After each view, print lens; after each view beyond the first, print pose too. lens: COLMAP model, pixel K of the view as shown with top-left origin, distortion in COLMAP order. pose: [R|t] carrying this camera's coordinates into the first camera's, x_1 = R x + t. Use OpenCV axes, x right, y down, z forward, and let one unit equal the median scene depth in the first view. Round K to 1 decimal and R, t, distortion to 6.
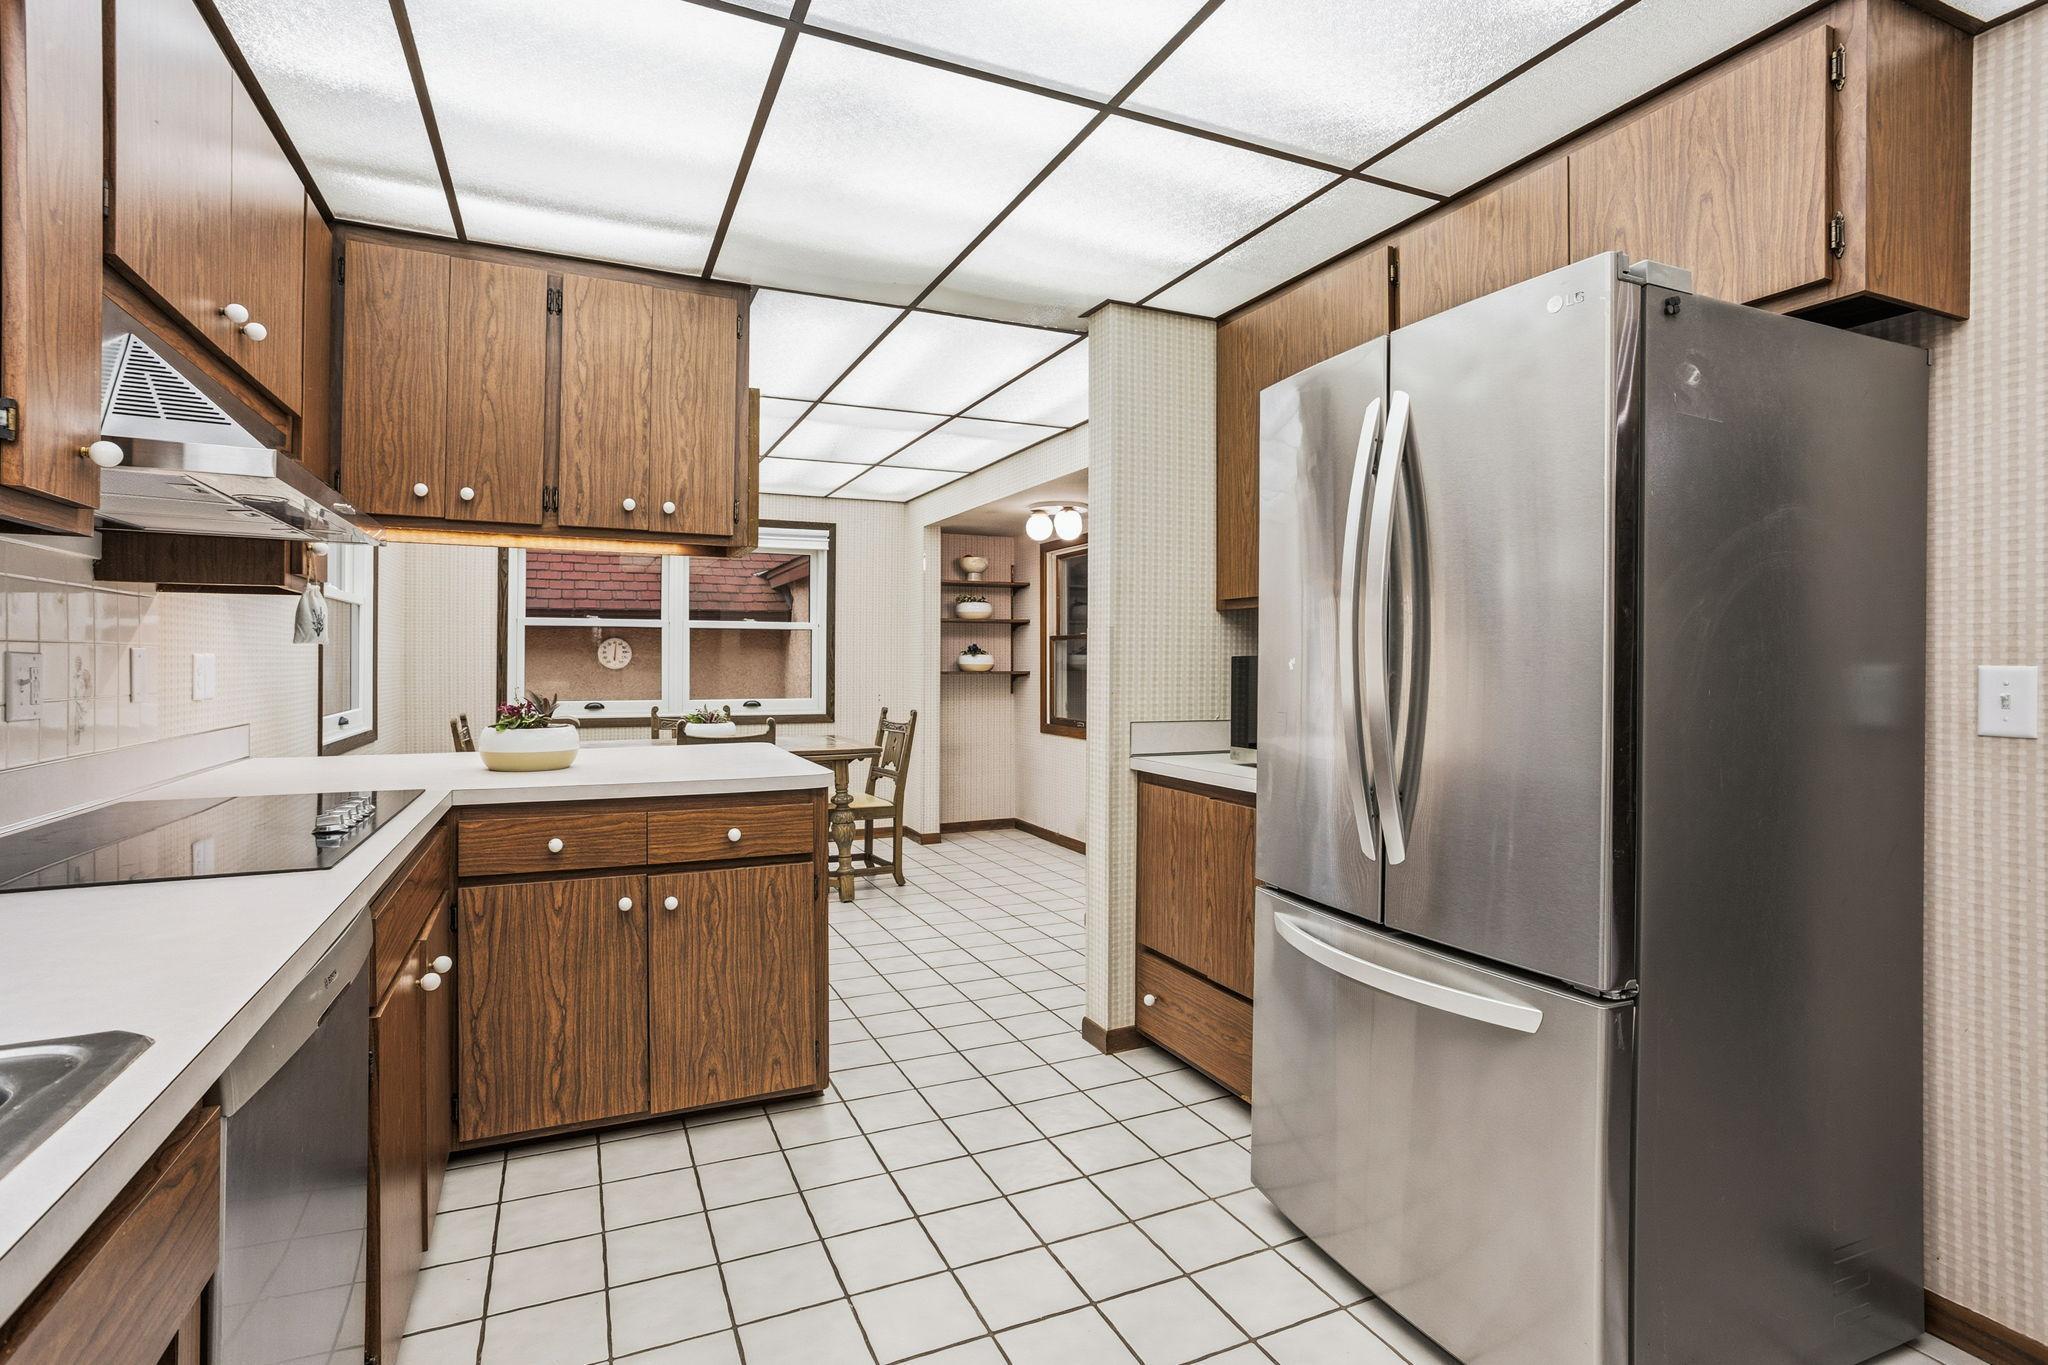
lens RADIAL K [[1007.7, 0, 1022.9], [0, 1007.7, 653.7], [0, 0, 1]] dist [-0.036554, 0.020253]
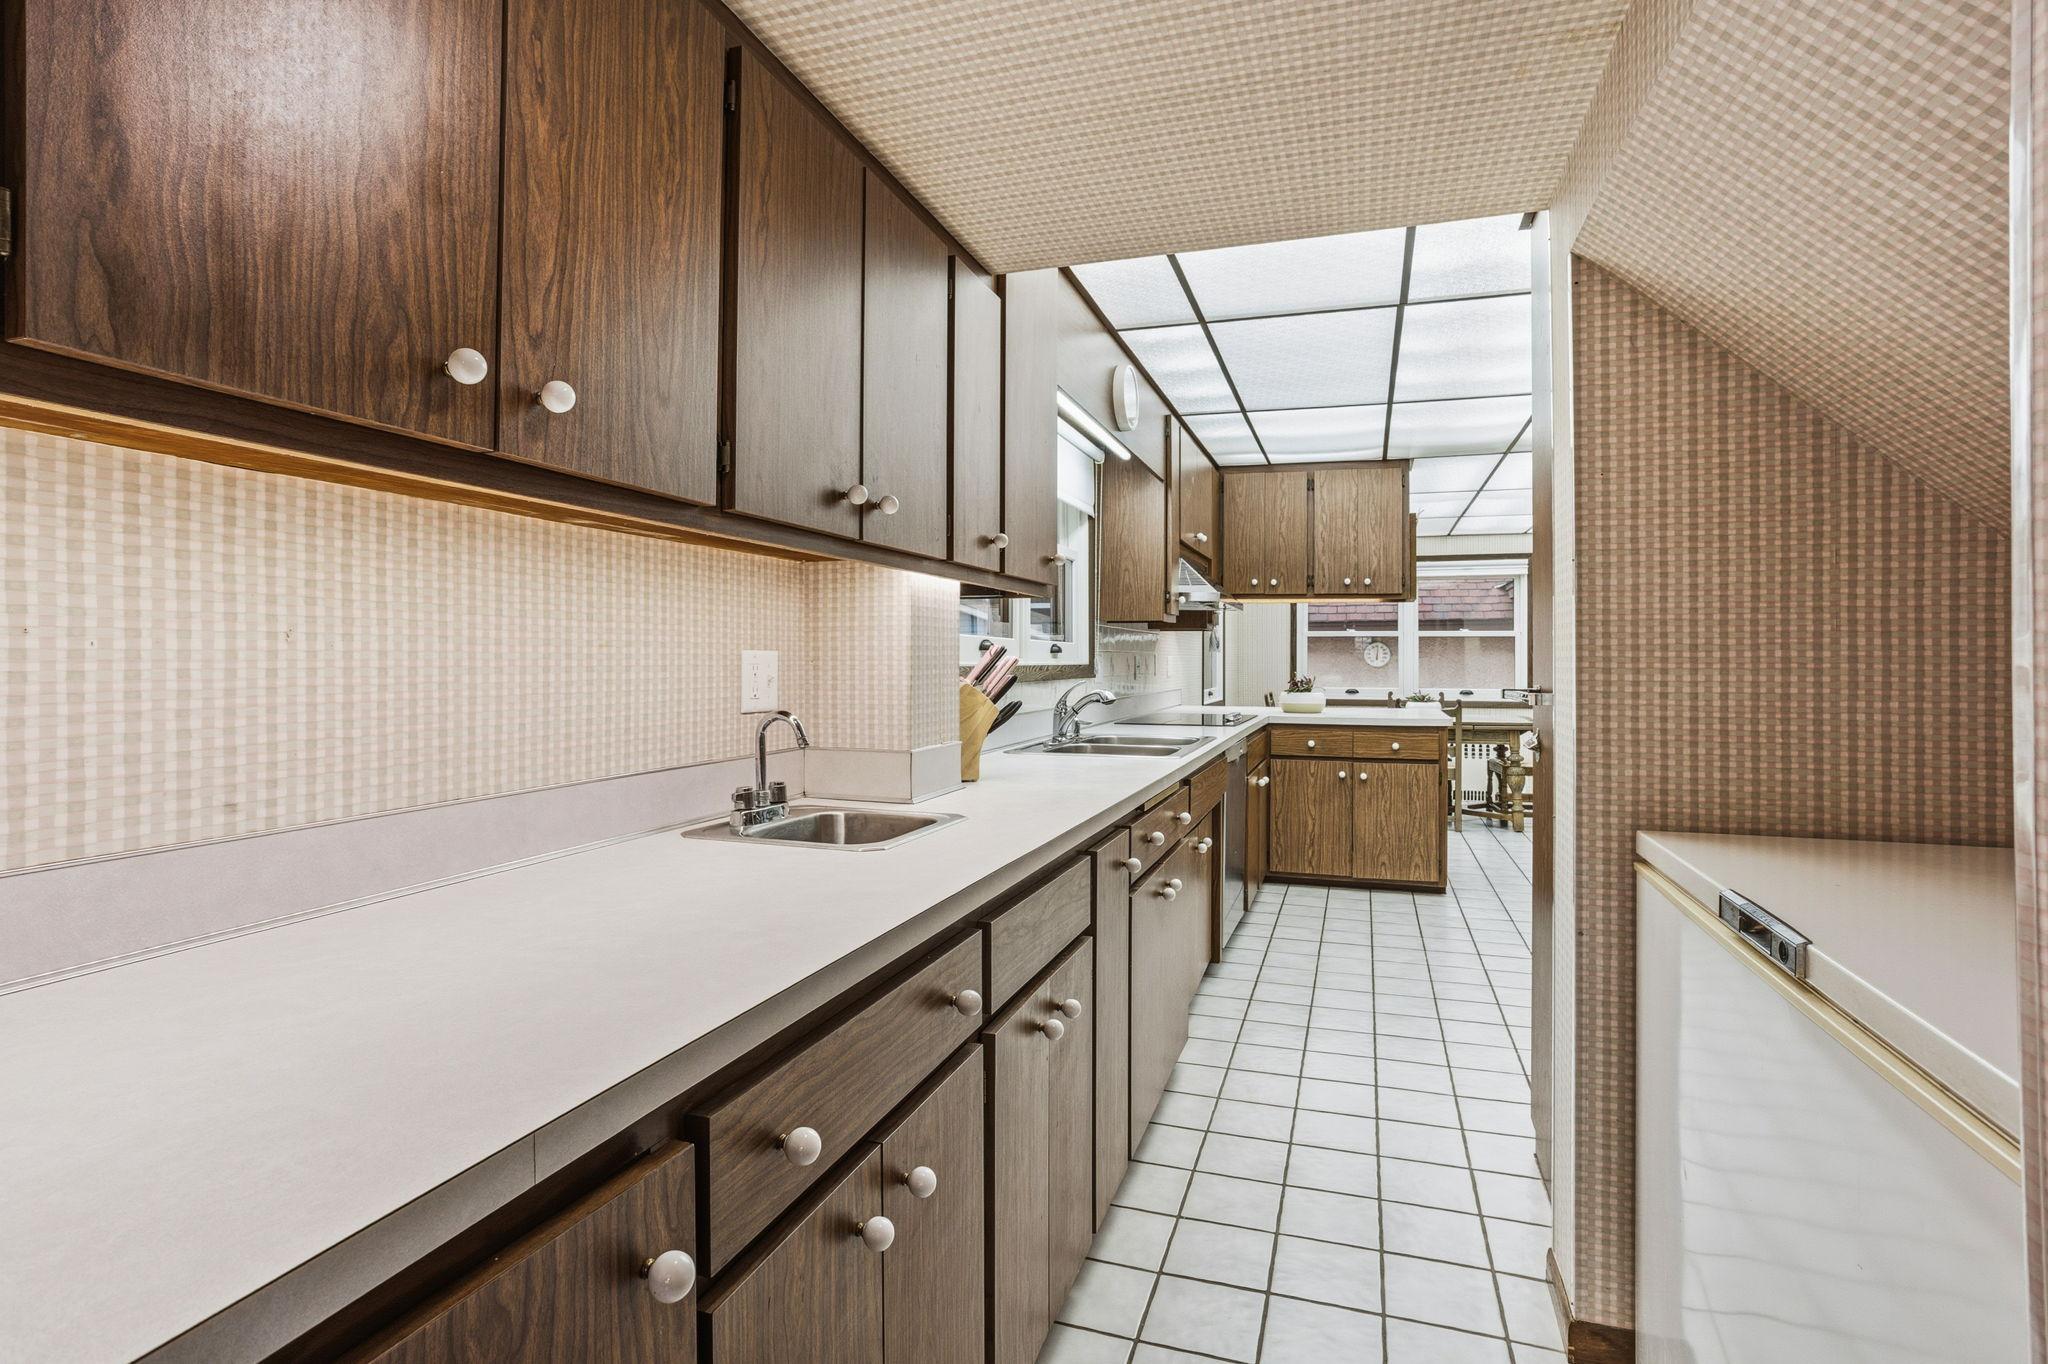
lens RADIAL K [[1007.7, 0, 1021.7], [0, 1007.7, 663.0], [0, 0, 1]] dist [-0.036554, 0.020253]
pose [[0.731919, 0.002324, -0.681387, 0.532009], [0.003053, 0.999973, 0.006690, -0.000647], [0.681384, -0.006977, 0.731892, -0.974093]]
